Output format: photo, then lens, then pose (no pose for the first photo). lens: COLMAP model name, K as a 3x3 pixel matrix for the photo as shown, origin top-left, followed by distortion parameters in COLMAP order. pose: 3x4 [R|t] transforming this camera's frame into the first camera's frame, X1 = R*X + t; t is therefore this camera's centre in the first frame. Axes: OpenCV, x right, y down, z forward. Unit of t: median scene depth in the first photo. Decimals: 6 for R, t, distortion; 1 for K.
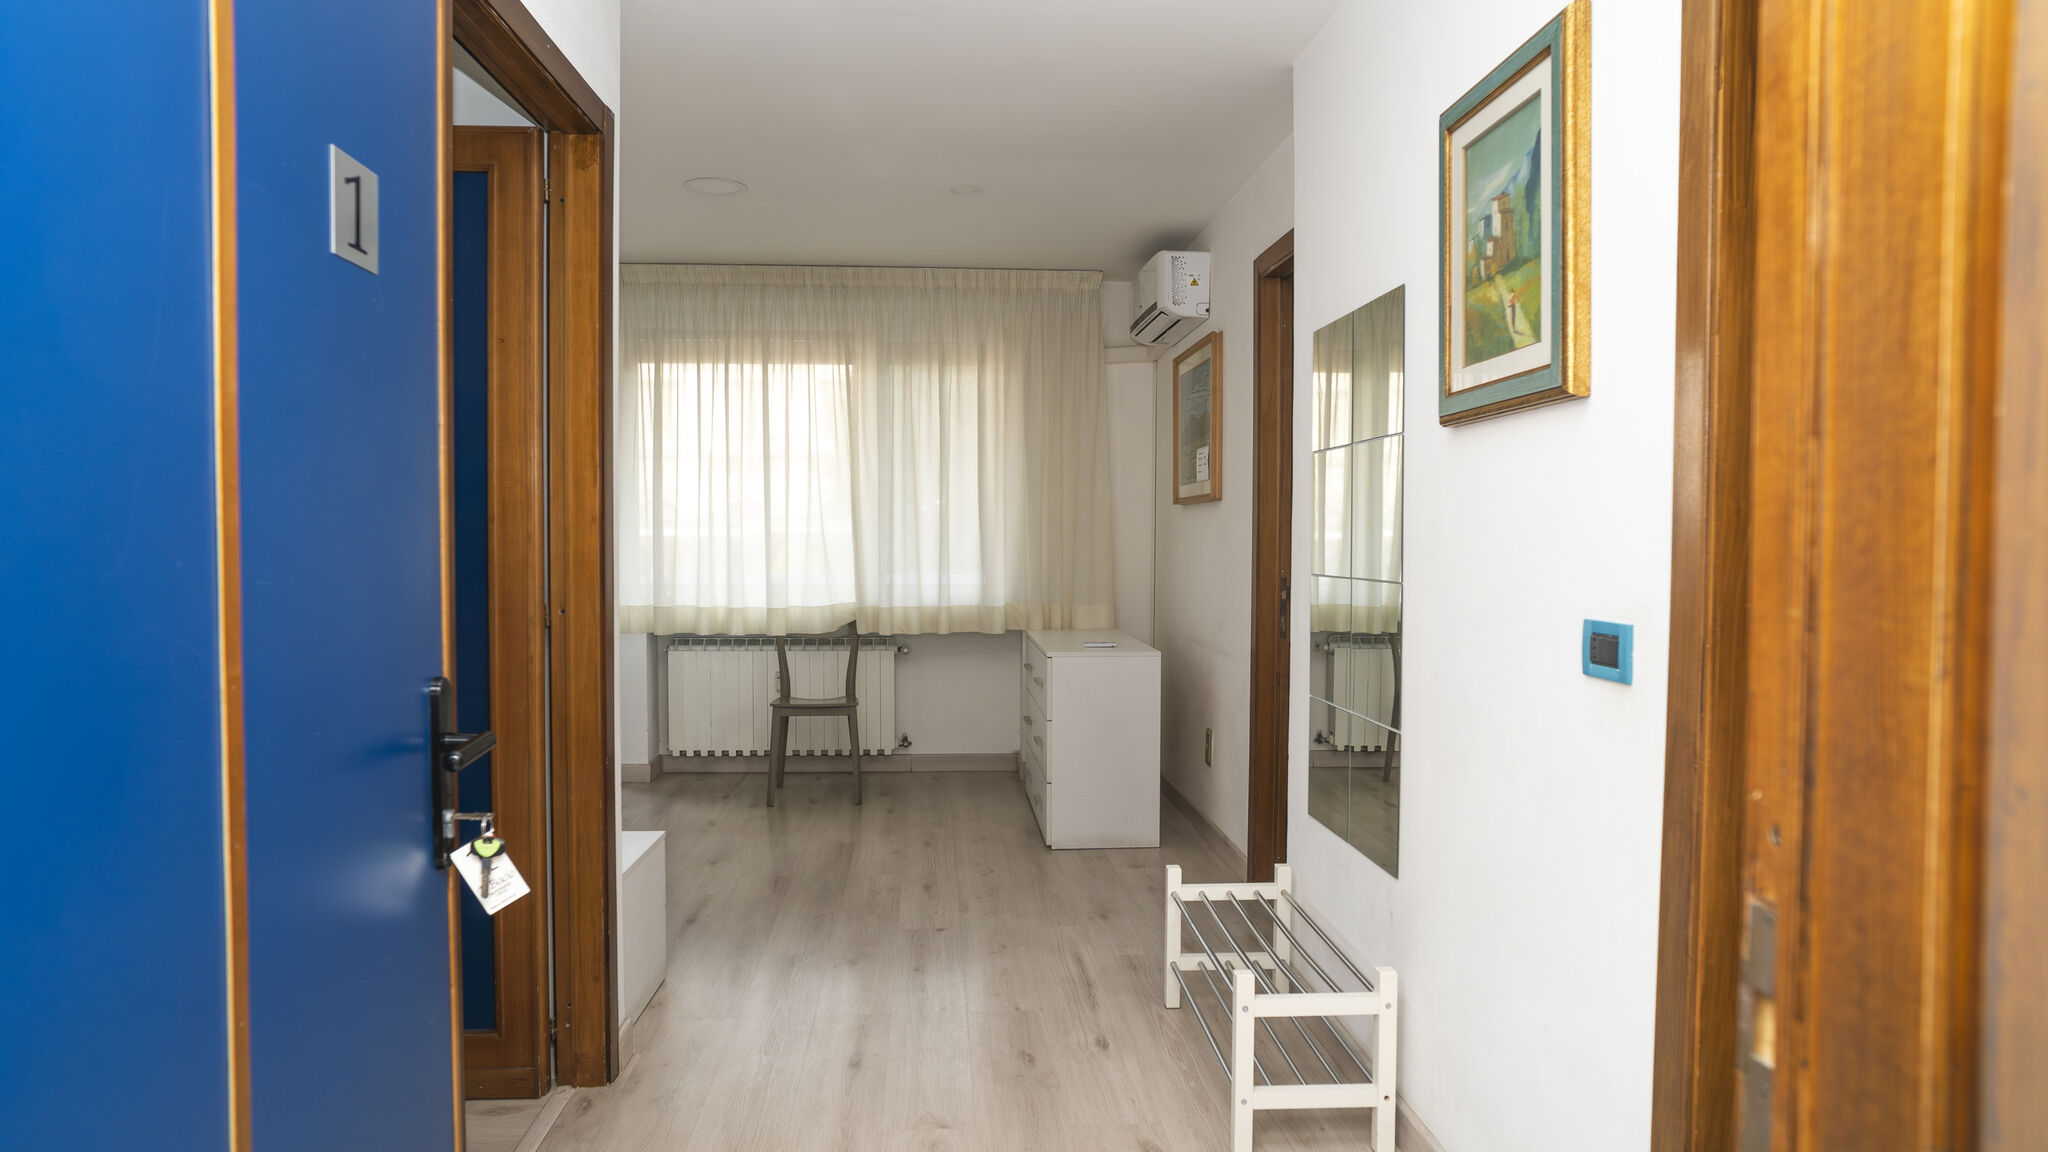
lens RADIAL K [[1273.1, 0, 1024.0], [0, 1273.1, 576.0], [0, 0, 1]] dist [0.000317, 0.001103]
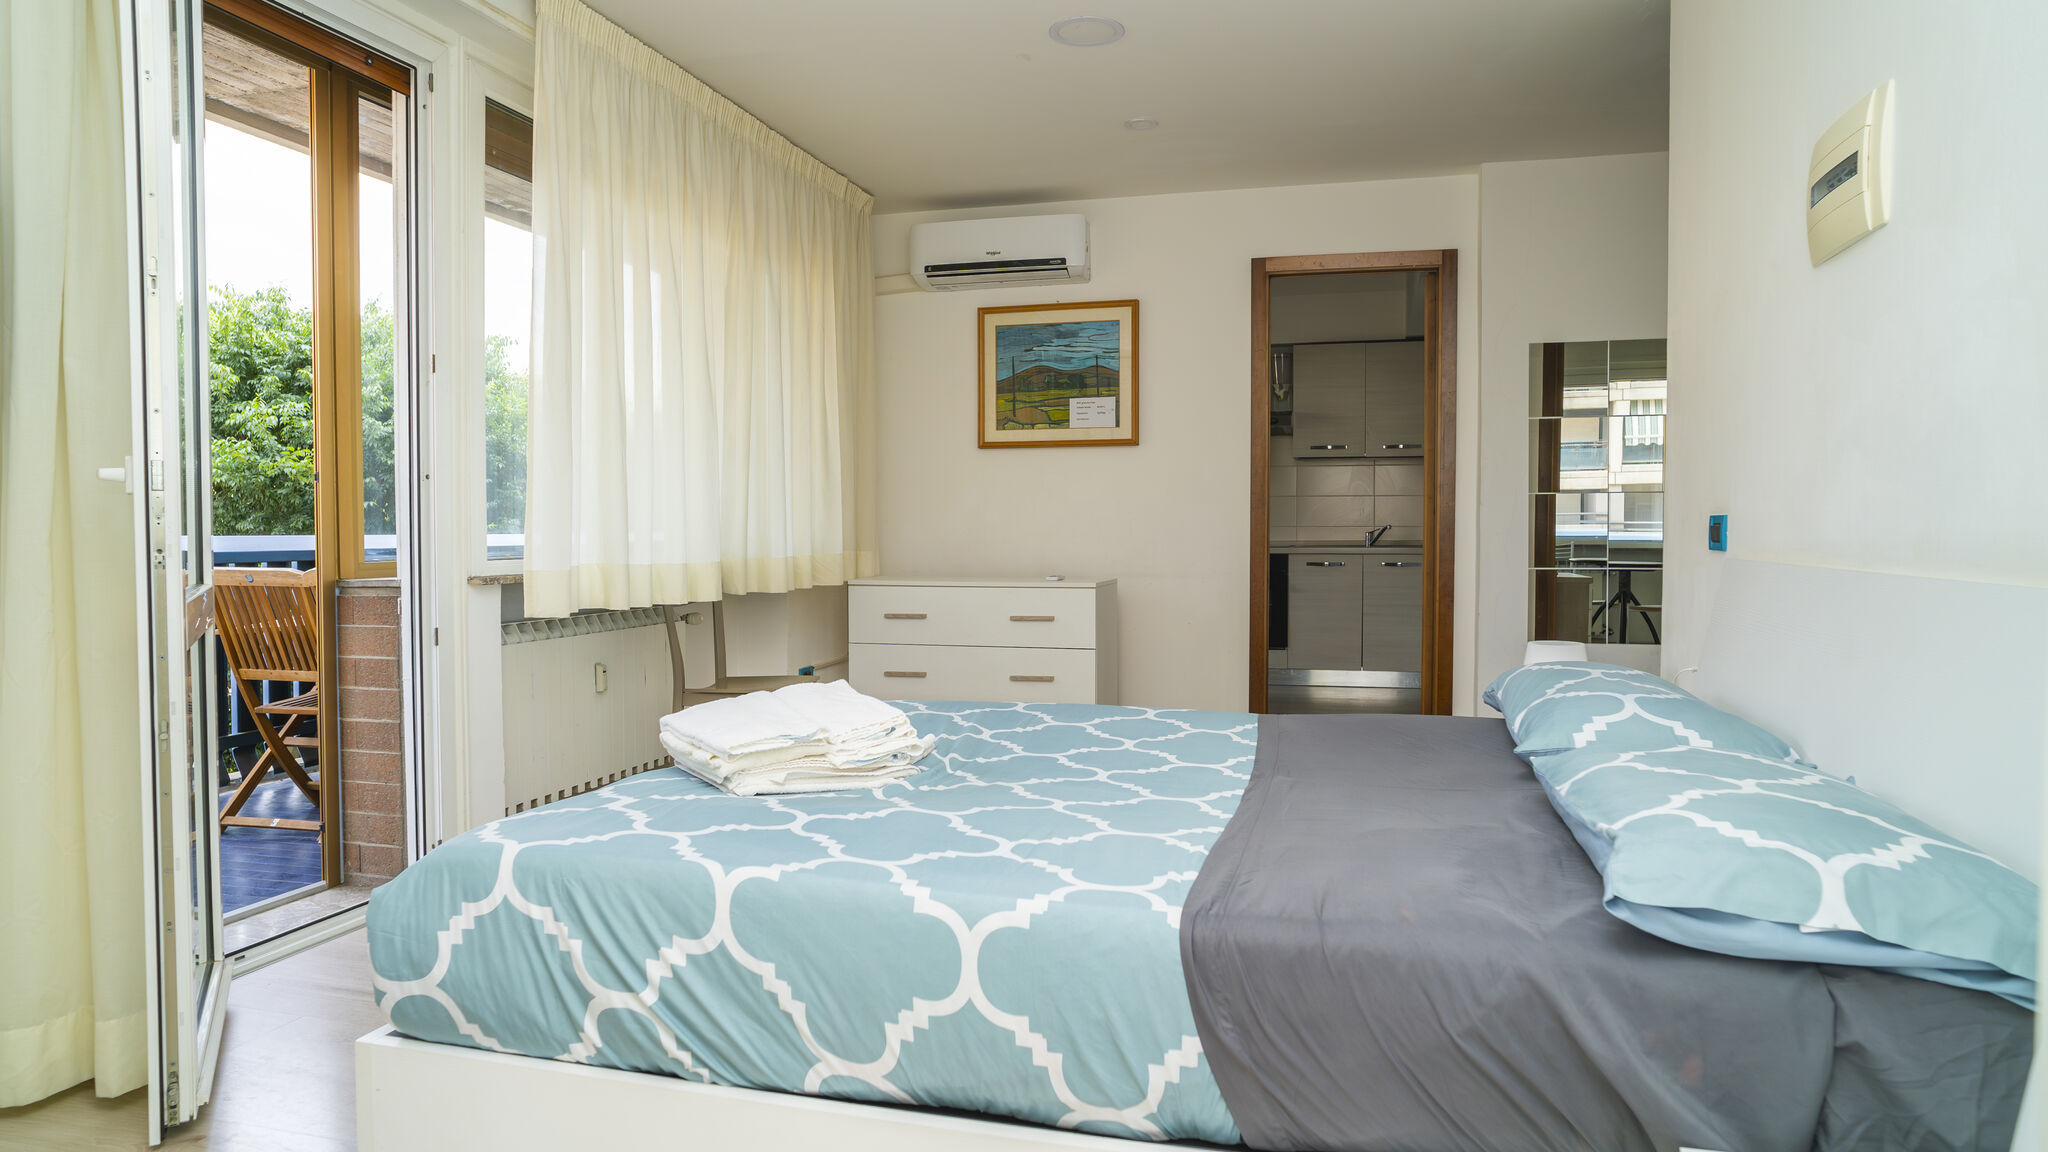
lens RADIAL K [[1273.1, 0, 1024.0], [0, 1273.1, 576.0], [0, 0, 1]] dist [0.000317, 0.001103]
pose [[0.325898, -0.029485, 0.944945, -0.761821], [0.026568, 0.999404, 0.022022, 0.022048], [-0.945031, 0.017929, 0.326488, 0.601921]]
